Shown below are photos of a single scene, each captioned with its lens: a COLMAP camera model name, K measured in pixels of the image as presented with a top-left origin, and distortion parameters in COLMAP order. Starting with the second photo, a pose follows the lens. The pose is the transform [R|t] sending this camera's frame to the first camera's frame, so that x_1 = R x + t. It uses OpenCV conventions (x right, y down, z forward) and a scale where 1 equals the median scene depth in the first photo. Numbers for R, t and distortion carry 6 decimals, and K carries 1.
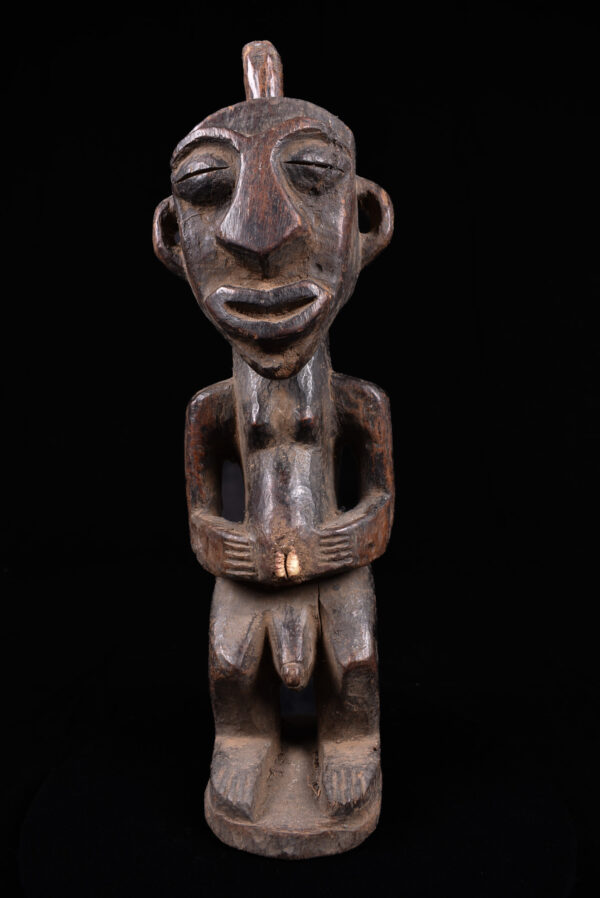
lens RADIAL K [[693.5, 0, 300.0], [0, 693.5, 449.0], [0, 0, 1]] dist [-0.094320, 0.004155]
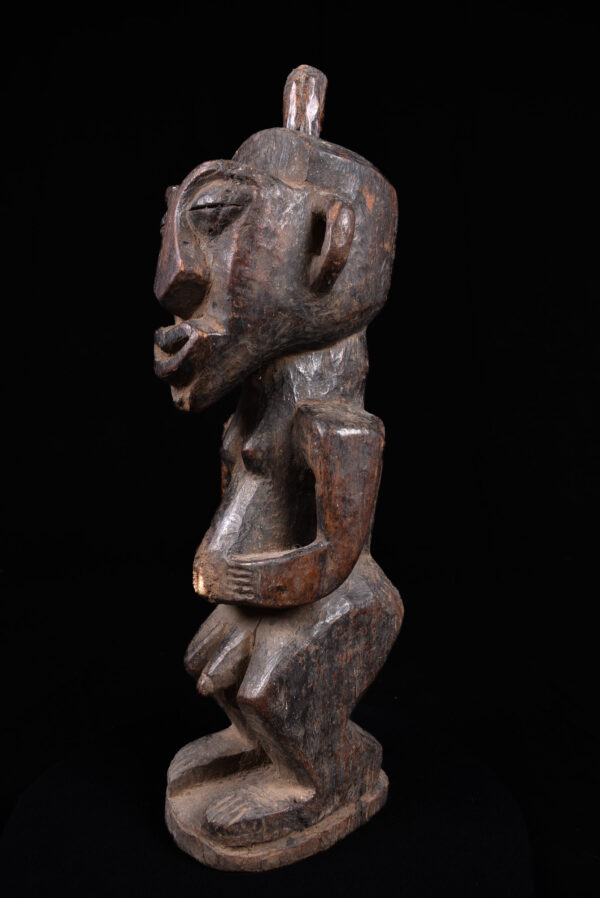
lens RADIAL K [[693.5, 0, 300.0], [0, 693.5, 449.0], [0, 0, 1]] dist [-0.094320, 0.004155]
pose [[0.603981, 0.103917, -0.790195, 0.877442], [-0.086121, 0.994168, 0.064915, -0.120136], [0.792332, 0.028845, 0.609408, 0.448086]]
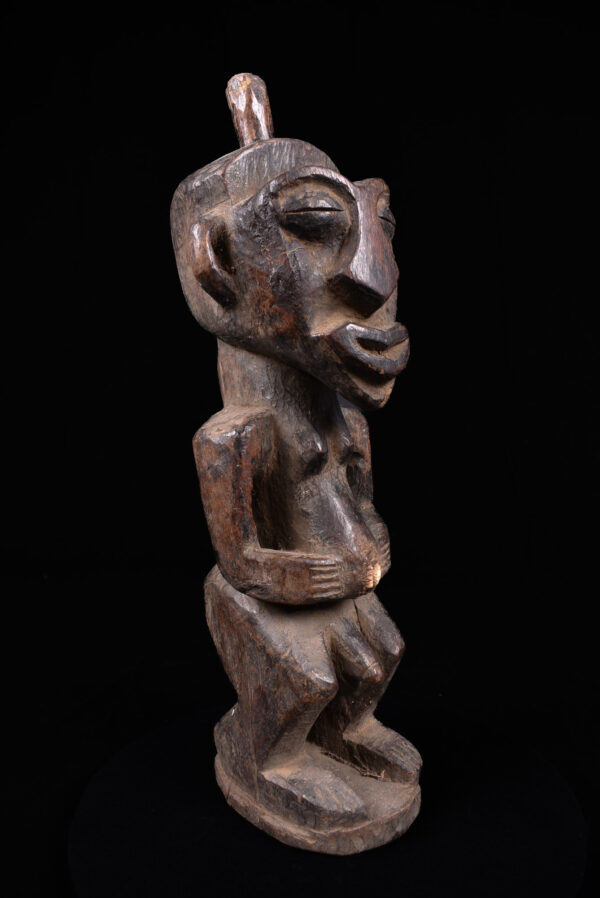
lens RADIAL K [[693.5, 0, 300.0], [0, 693.5, 449.0], [0, 0, 1]] dist [-0.094320, 0.004155]
pose [[0.688845, -0.059836, 0.722435, -0.860823], [0.076449, 0.997026, 0.009684, -0.053466], [-0.720866, 0.048558, 0.691371, 0.298724]]
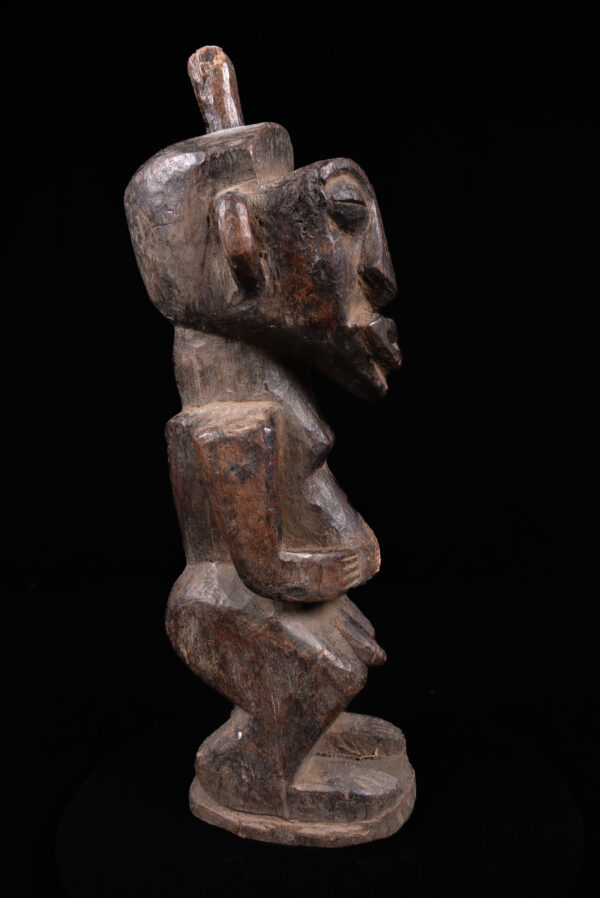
lens RADIAL K [[693.5, 0, 300.0], [0, 693.5, 449.0], [0, 0, 1]] dist [-0.094320, 0.004155]
pose [[0.164629, -0.074187, 0.983562, -1.124651], [0.132869, 0.989747, 0.052414, -0.090730], [-0.977365, 0.122056, 0.172798, 0.875407]]
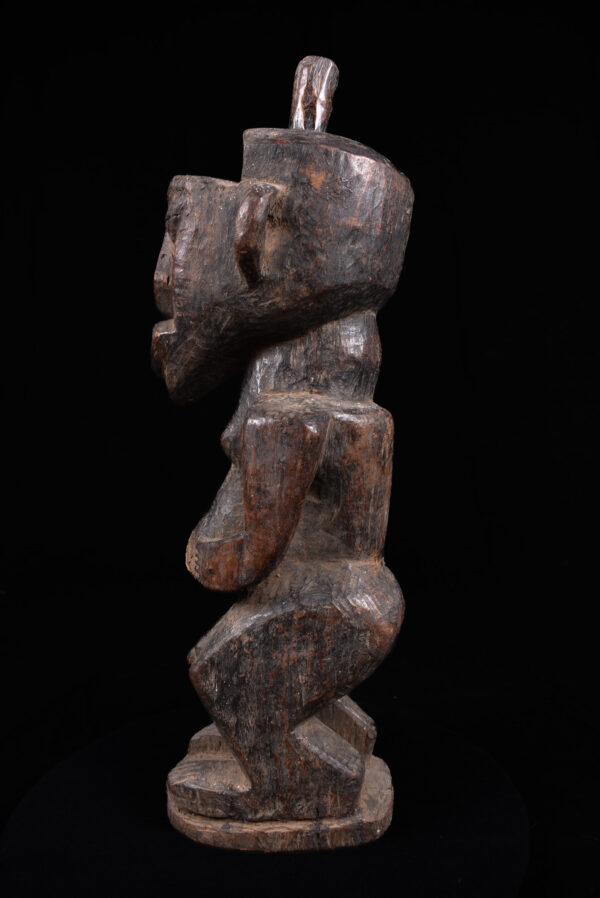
lens RADIAL K [[693.5, 0, 300.0], [0, 693.5, 449.0], [0, 0, 1]] dist [-0.094320, 0.004155]
pose [[-0.077297, 0.089535, -0.992980, 1.092022], [-0.067542, 0.993201, 0.094812, -0.142376], [0.994718, 0.074396, -0.070724, 1.218886]]
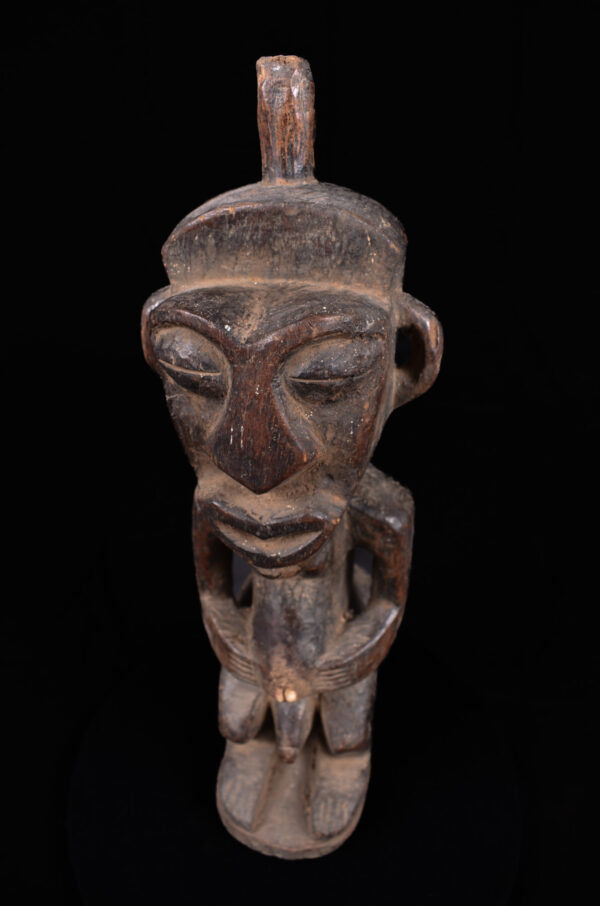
lens RADIAL K [[729.3, 0, 302.2], [0, 729.3, 437.8], [0, 0, 1]] dist [-0.083825, -0.002201]
pose [[0.992744, 0.091703, -0.077782, 0.054576], [-0.041040, 0.866399, 0.497662, -0.696046], [0.113027, -0.490859, 0.863876, 0.237478]]
